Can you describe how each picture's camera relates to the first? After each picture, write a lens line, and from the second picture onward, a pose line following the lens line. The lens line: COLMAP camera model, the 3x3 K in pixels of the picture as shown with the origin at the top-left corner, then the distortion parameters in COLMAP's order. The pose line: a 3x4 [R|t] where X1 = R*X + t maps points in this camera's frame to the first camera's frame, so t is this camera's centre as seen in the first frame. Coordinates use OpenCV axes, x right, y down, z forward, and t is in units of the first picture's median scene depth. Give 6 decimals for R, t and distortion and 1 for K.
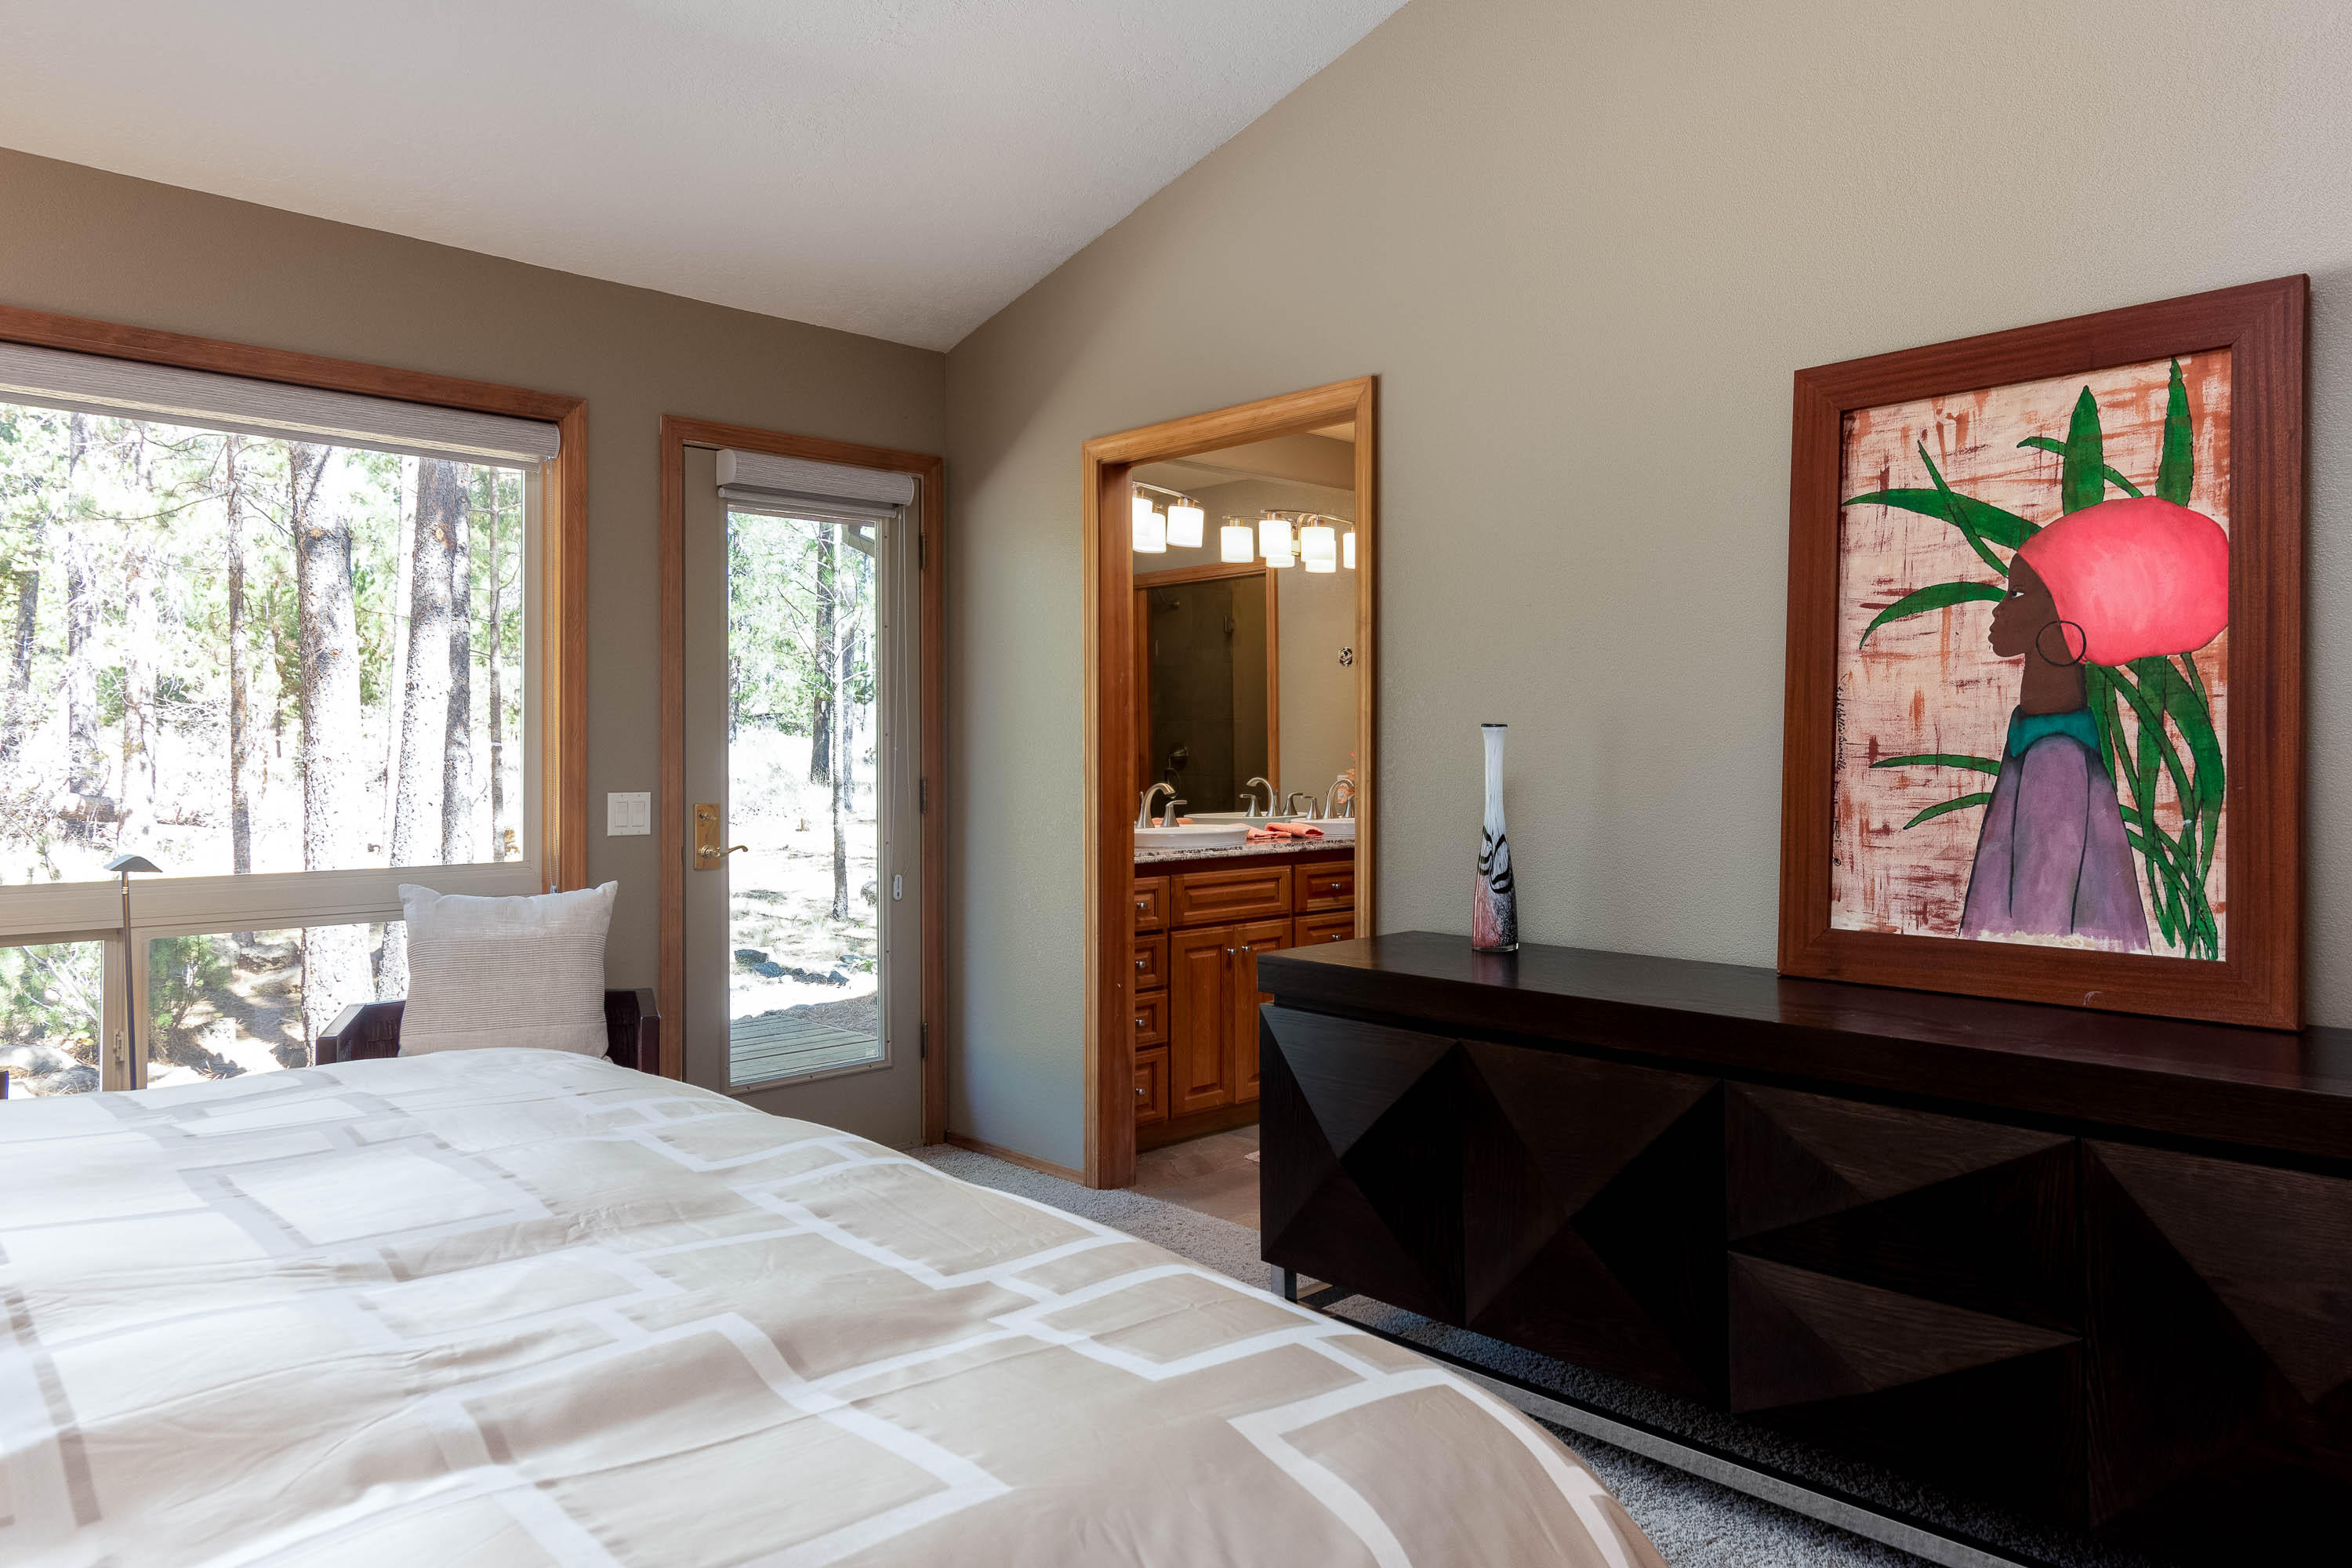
lens RADIAL K [[1546.2, 0, 1176.0], [0, 1546.2, 784.0], [0, 0, 1]] dist [0.003256, 0.001176]
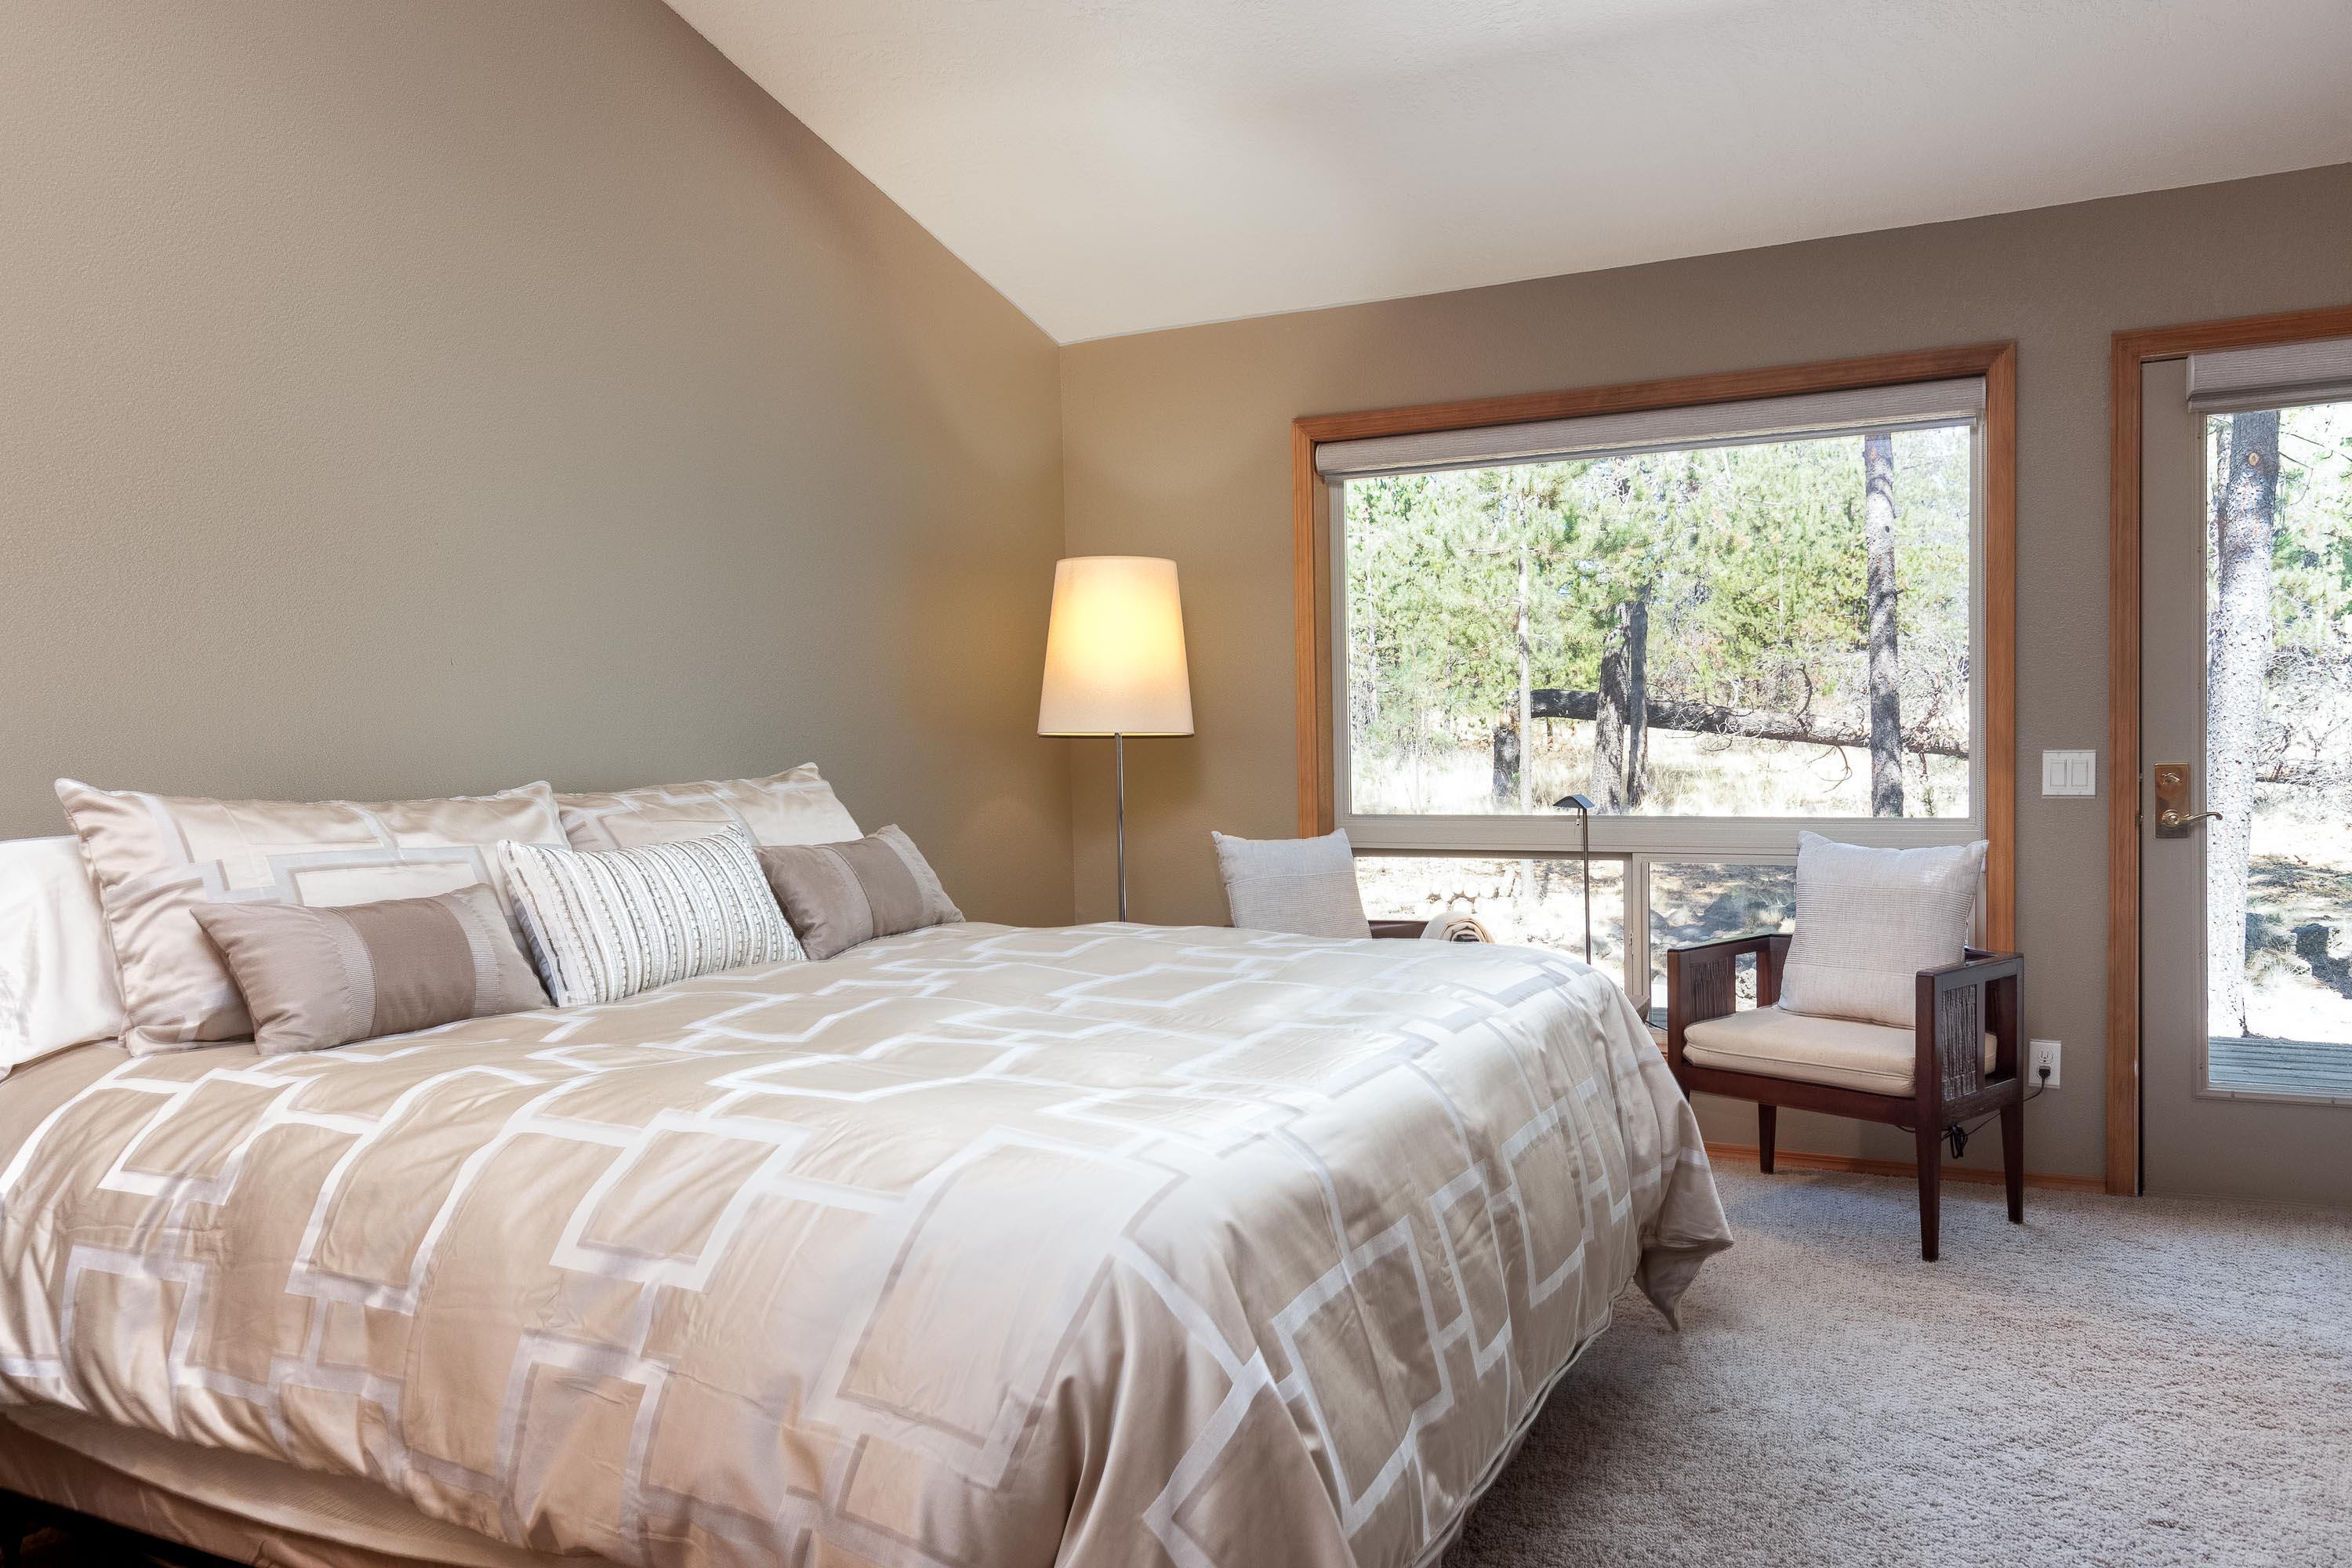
lens RADIAL K [[1546.2, 0, 1176.0], [0, 1546.2, 784.0], [0, 0, 1]] dist [0.003256, 0.001176]
pose [[0.360819, 0.027692, -0.932225, 0.227460], [0.000888, 0.999548, 0.030036, -0.001364], [0.932636, -0.011665, 0.360631, 0.107205]]
